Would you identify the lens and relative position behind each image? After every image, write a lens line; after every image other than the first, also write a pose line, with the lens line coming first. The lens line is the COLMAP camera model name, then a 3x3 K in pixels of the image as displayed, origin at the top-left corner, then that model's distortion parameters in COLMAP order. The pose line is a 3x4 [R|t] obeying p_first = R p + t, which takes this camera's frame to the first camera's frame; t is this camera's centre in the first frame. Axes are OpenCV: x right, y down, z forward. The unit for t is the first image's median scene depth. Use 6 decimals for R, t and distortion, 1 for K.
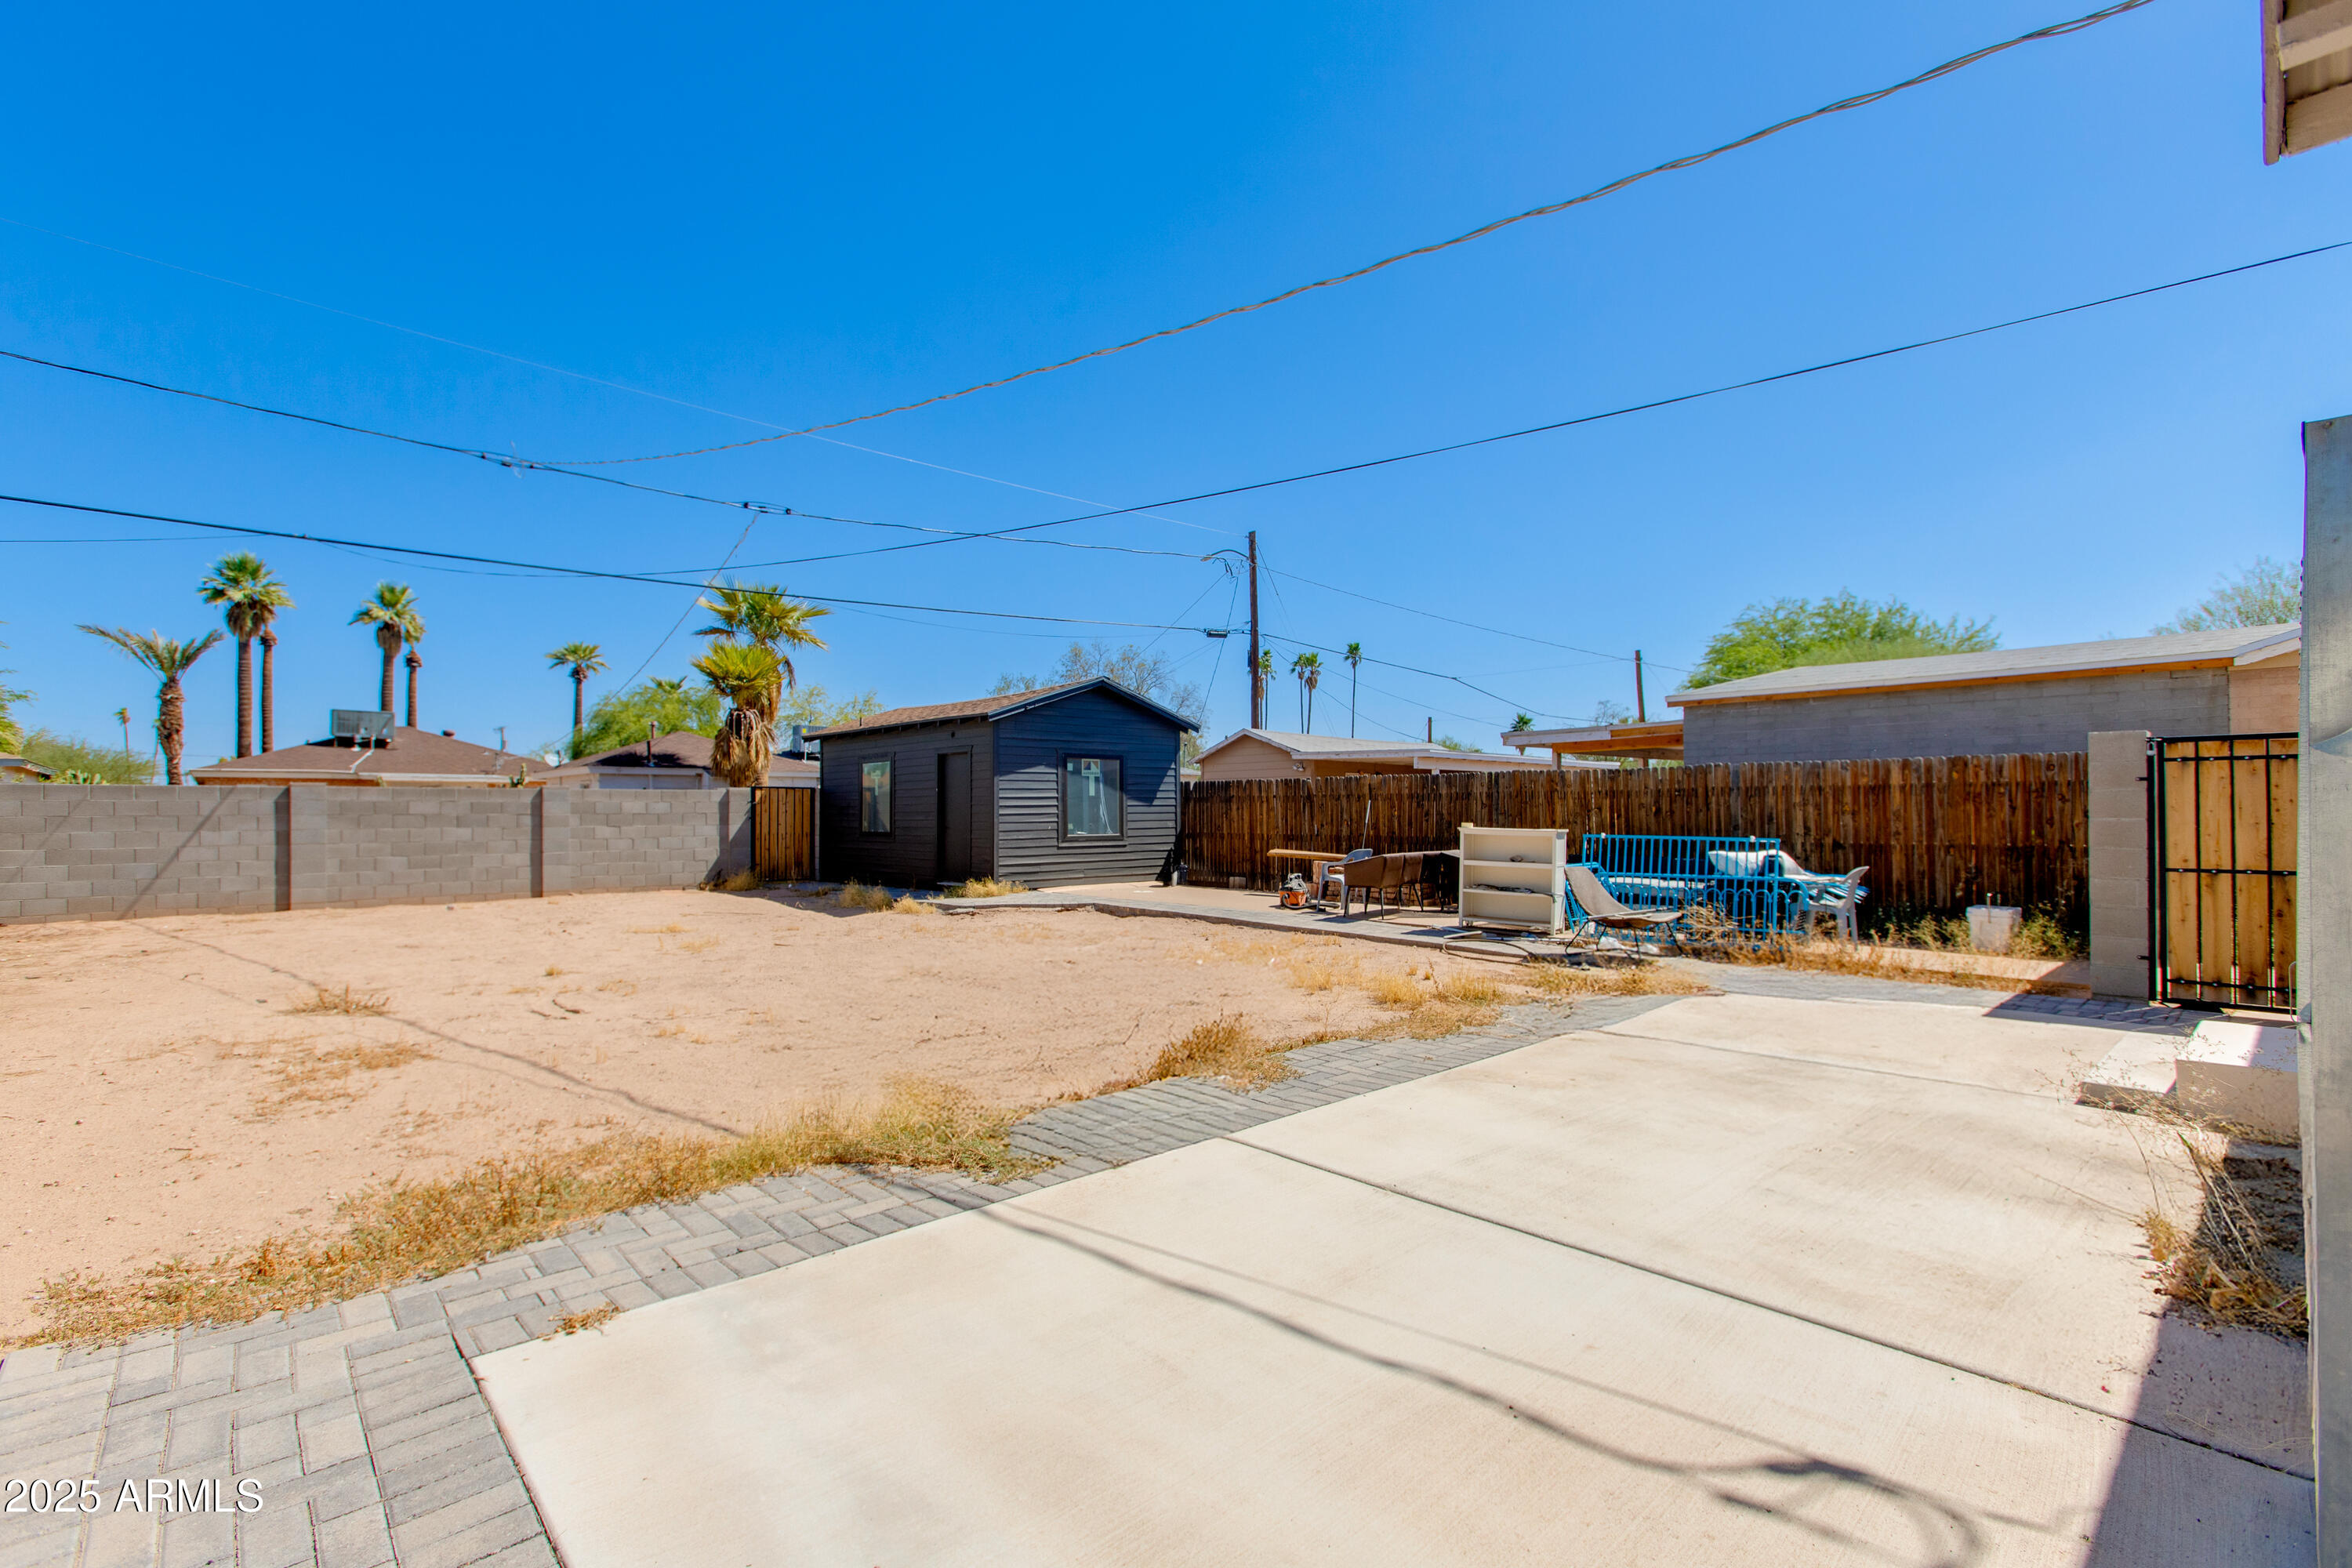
lens RADIAL K [[1120.5, 0, 1146.3], [0, 1120.5, 816.9], [0, 0, 1]] dist [-0.026432, 0.024651]
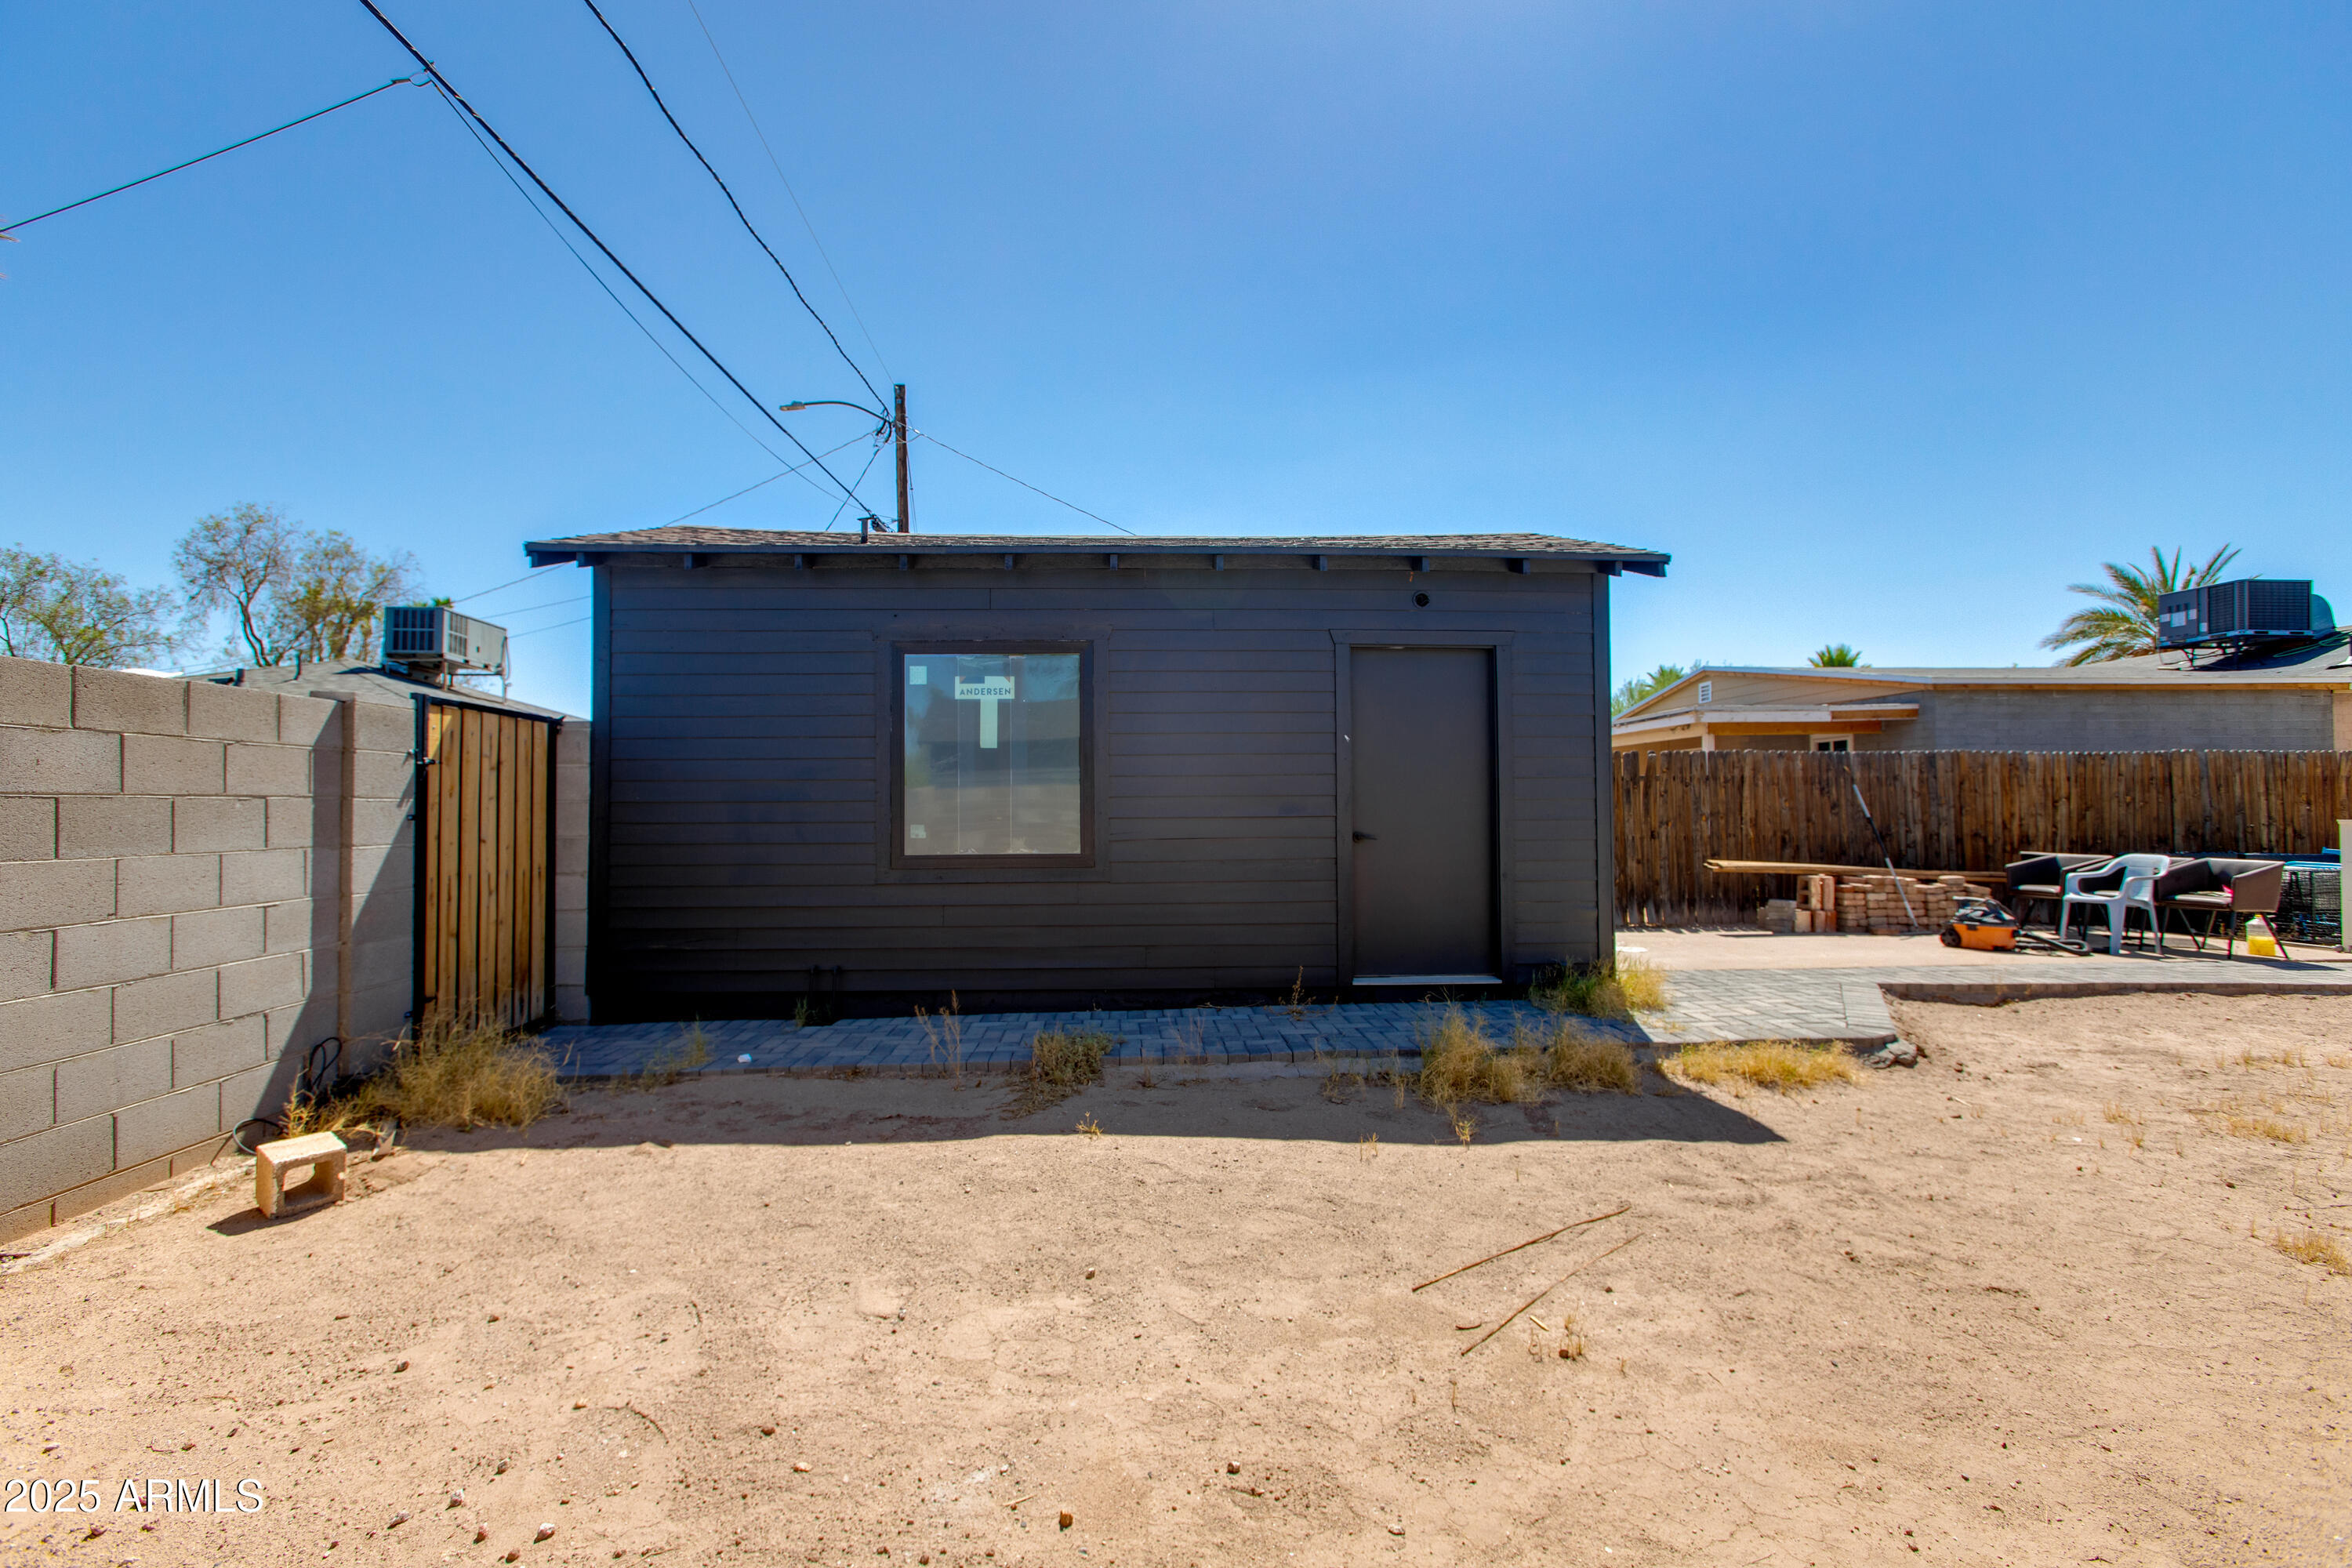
lens RADIAL K [[1052.5, 0, 1189.7], [0, 1052.5, 813.4], [0, 0, 1]] dist [-0.021989, 0.019243]
pose [[0.607821, -0.003317, 0.794067, -0.550356], [0.004022, 0.999991, 0.001099, 0.000561], [-0.794064, 0.002526, 0.607829, 0.900593]]
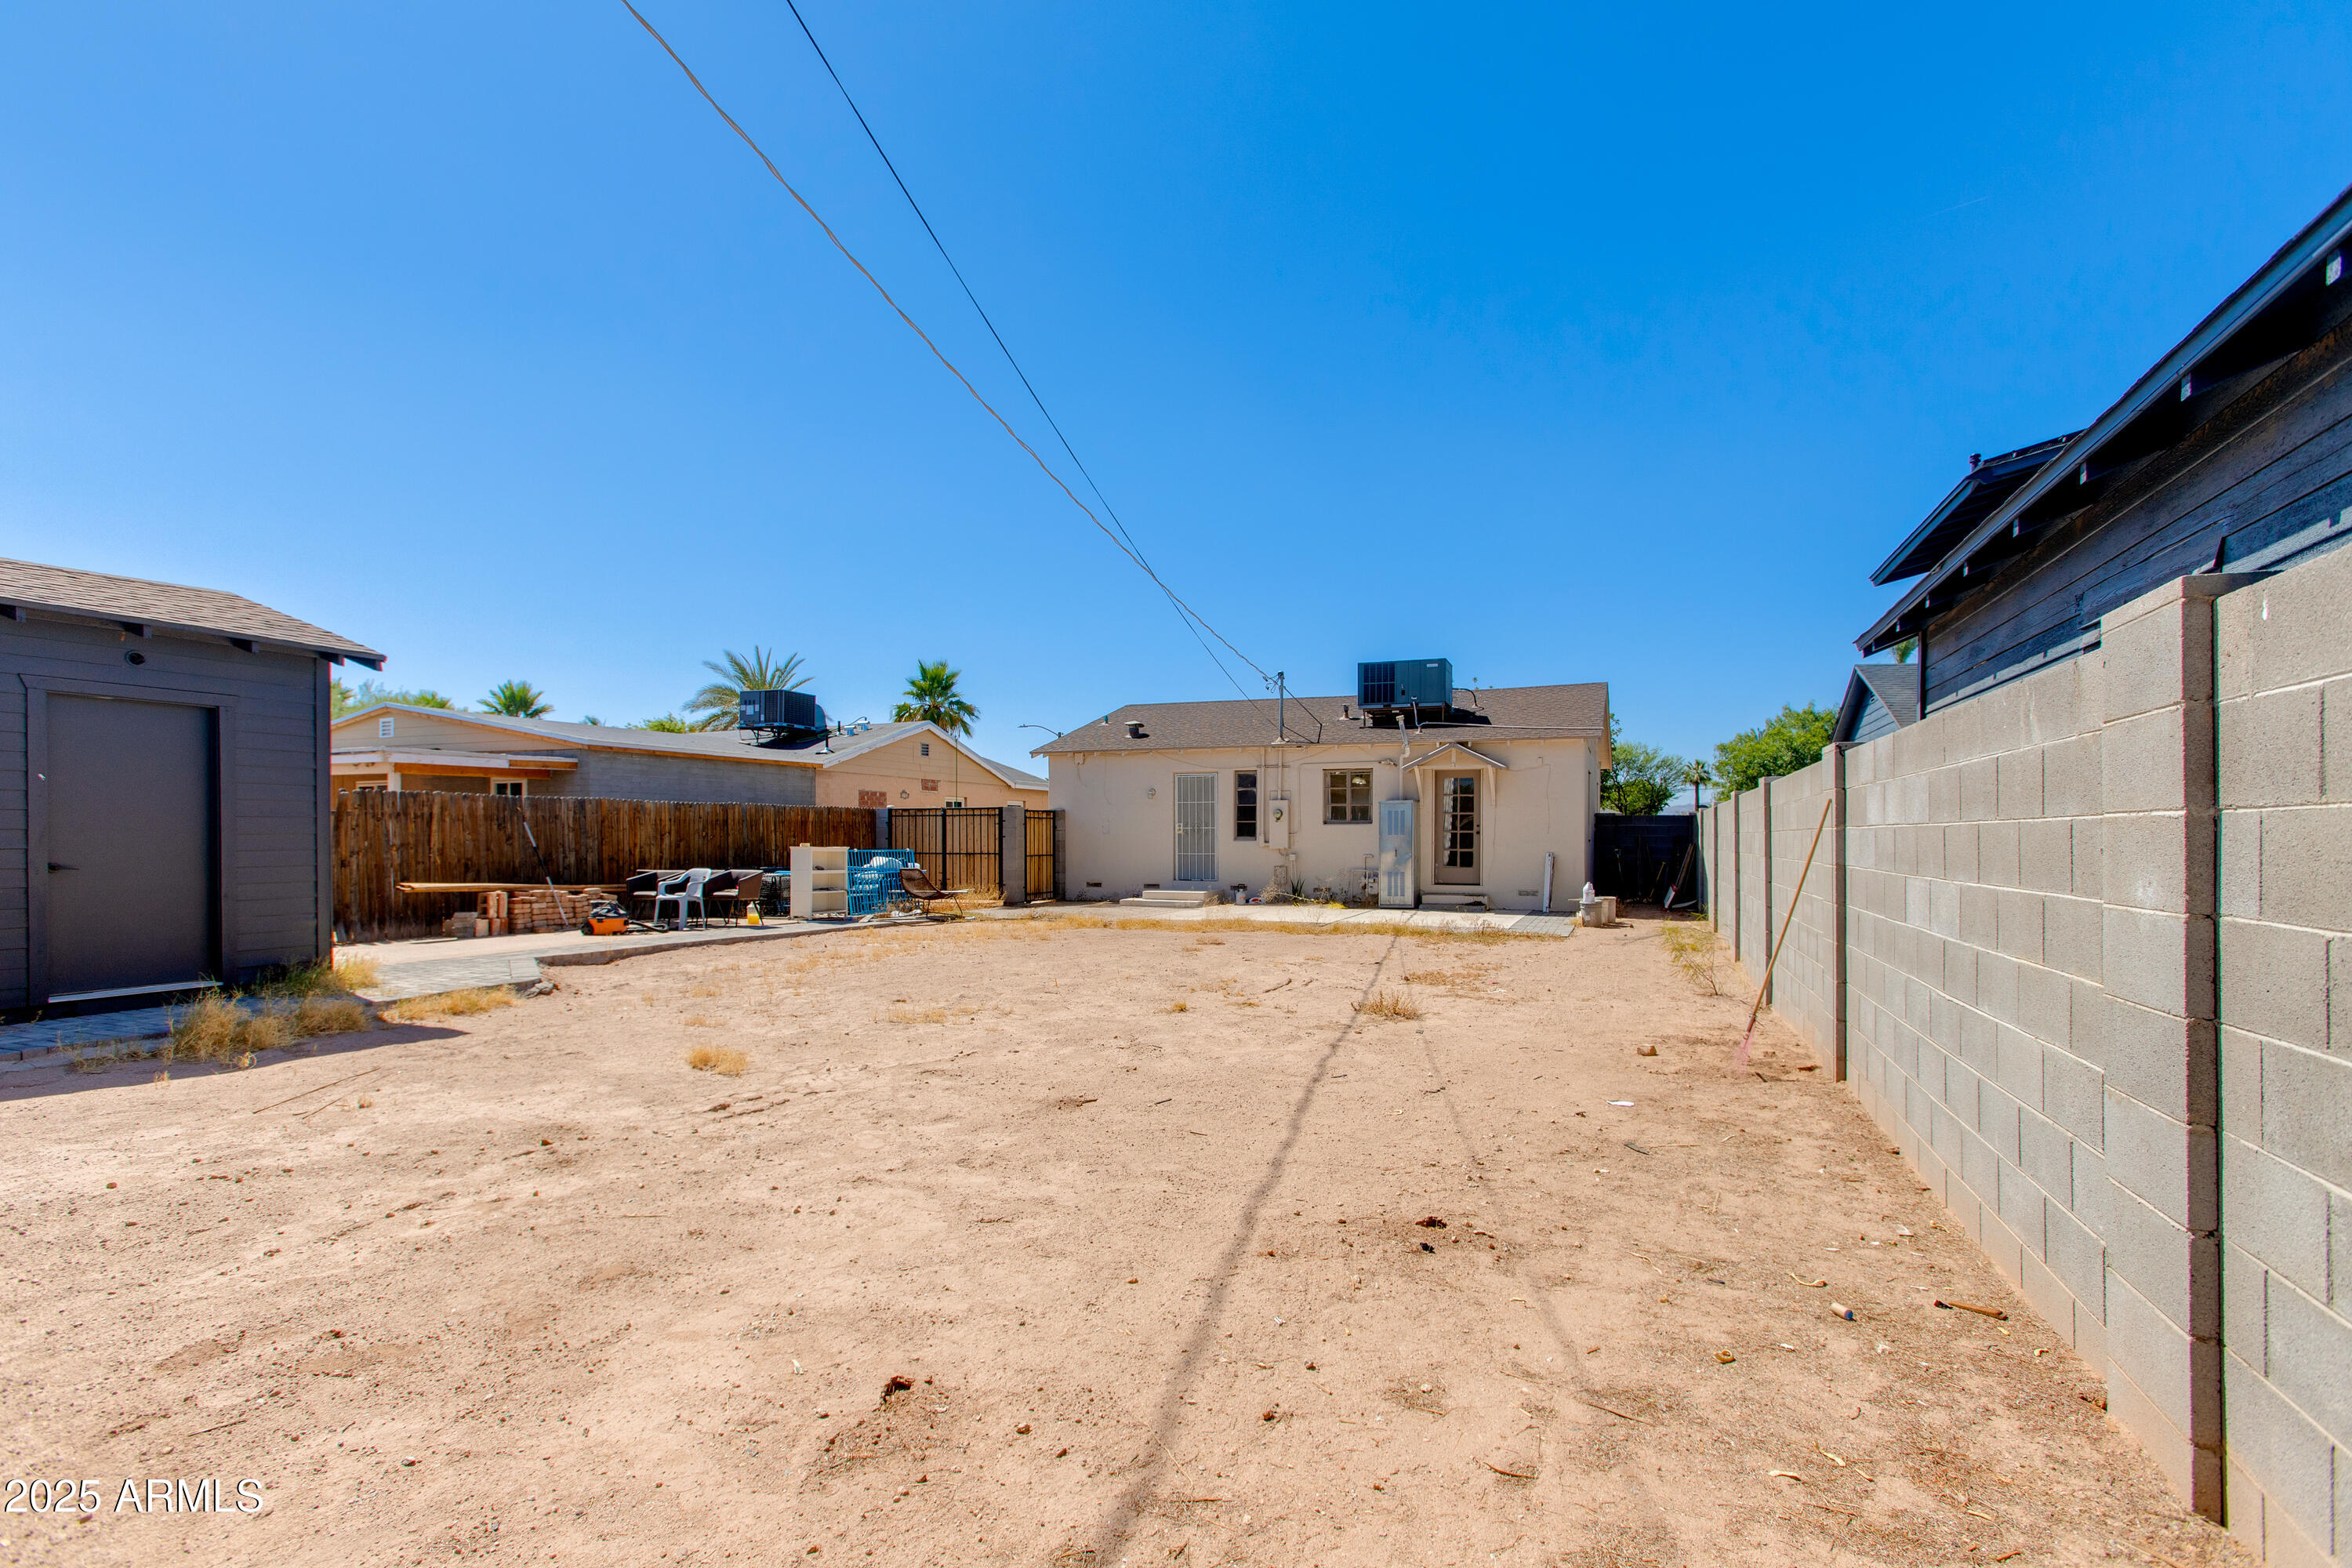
lens RADIAL K [[1052.5, 0, 1189.7], [0, 1052.5, 813.4], [0, 0, 1]] dist [-0.021989, 0.019243]
pose [[-0.453944, 0.021501, 0.890771, -0.784781], [0.003514, 0.999744, -0.022341, -0.000959], [-0.891023, -0.007012, -0.453904, 0.872434]]
